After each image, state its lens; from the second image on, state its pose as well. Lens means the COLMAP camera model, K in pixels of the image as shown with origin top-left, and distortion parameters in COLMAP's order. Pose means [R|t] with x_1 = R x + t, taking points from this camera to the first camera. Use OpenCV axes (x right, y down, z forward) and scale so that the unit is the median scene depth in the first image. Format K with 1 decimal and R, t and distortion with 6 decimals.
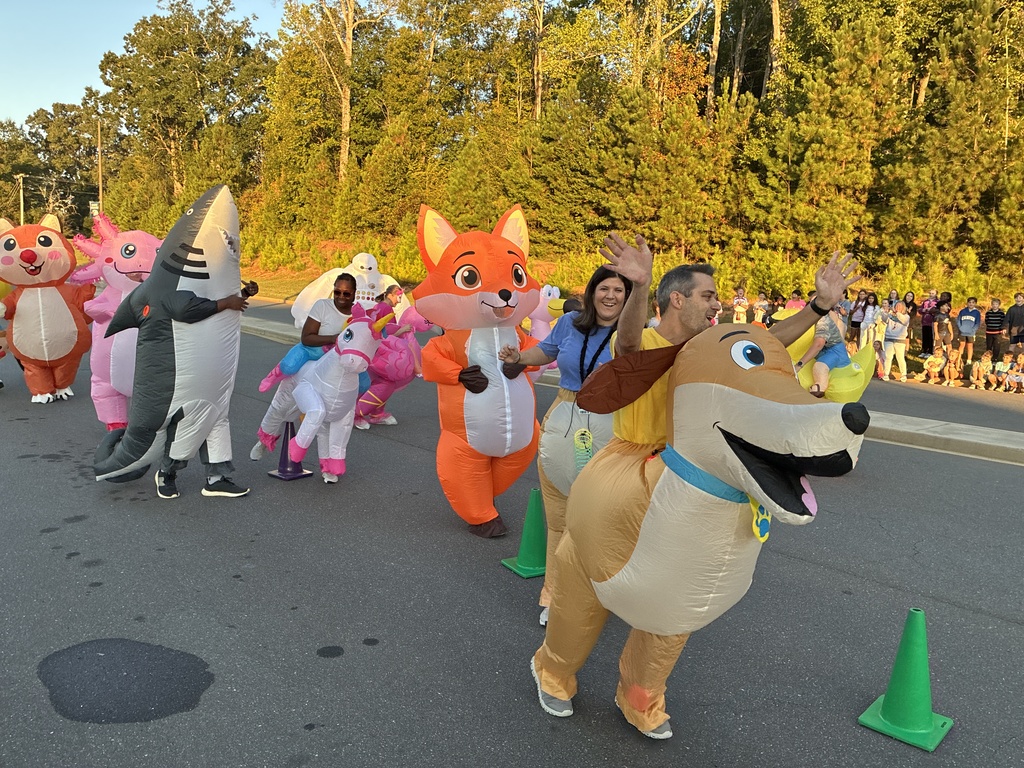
lens RADIAL K [[776.1, 0, 512.0], [0, 776.1, 384.0], [0, 0, 1]] dist [0.021249, -0.058279]
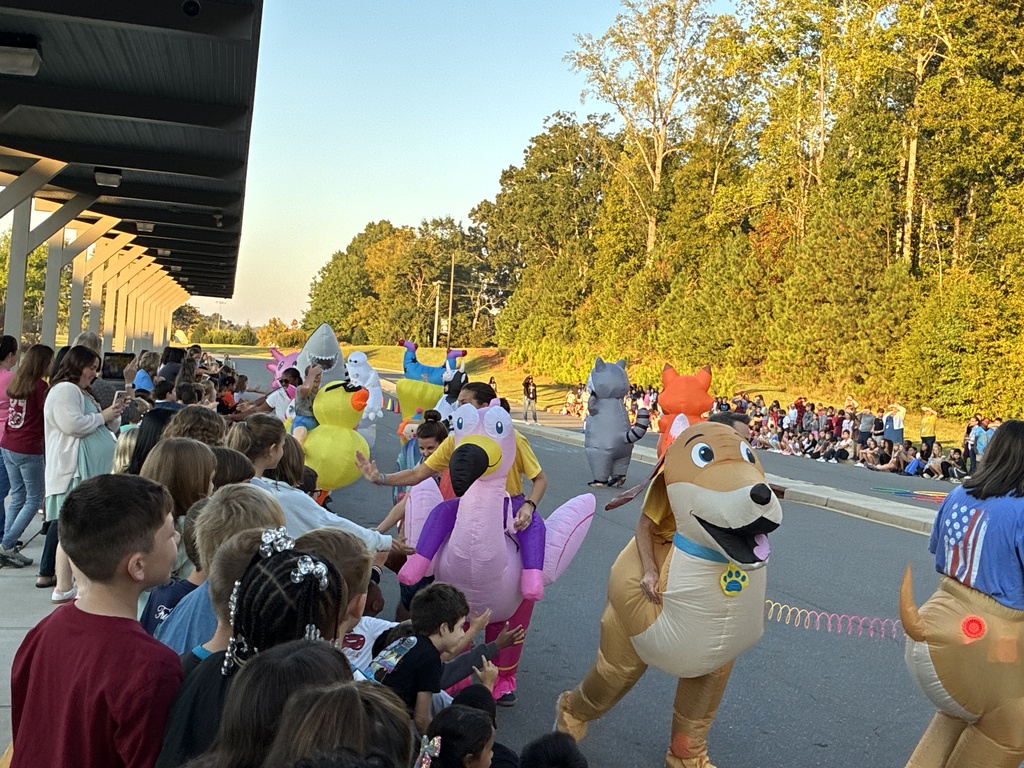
lens RADIAL K [[1396.1, 0, 512.0], [0, 1396.1, 384.0], [0, 0, 1]] dist [0.006508, 0.006464]
pose [[0.842953, 0.012508, -0.537841, 0.469743], [-0.093086, 0.988042, -0.122914, 0.079476], [0.529872, 0.153676, 0.834038, -0.482778]]
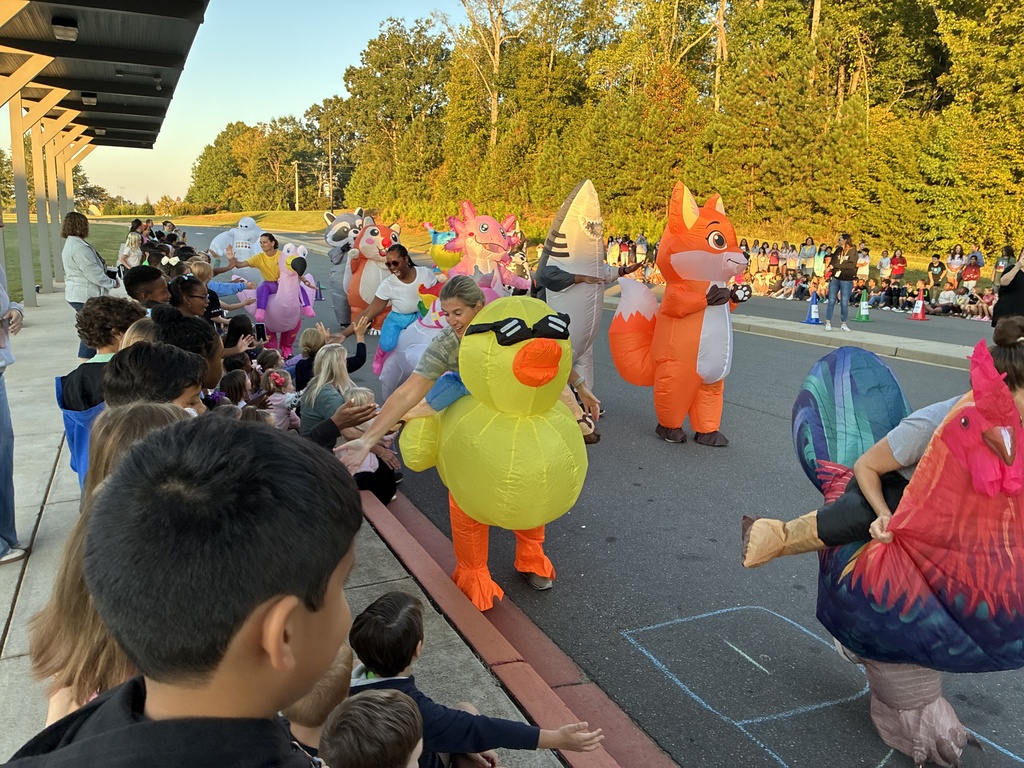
lens RADIAL K [[776.1, 0, 512.0], [0, 776.1, 384.0], [0, 0, 1]] dist [0.021249, -0.058279]
pose [[0.949114, 0.034389, -0.313048, 0.177323], [-0.016976, 0.998162, 0.058180, 0.032749], [0.314473, -0.049905, 0.947954, -0.201688]]
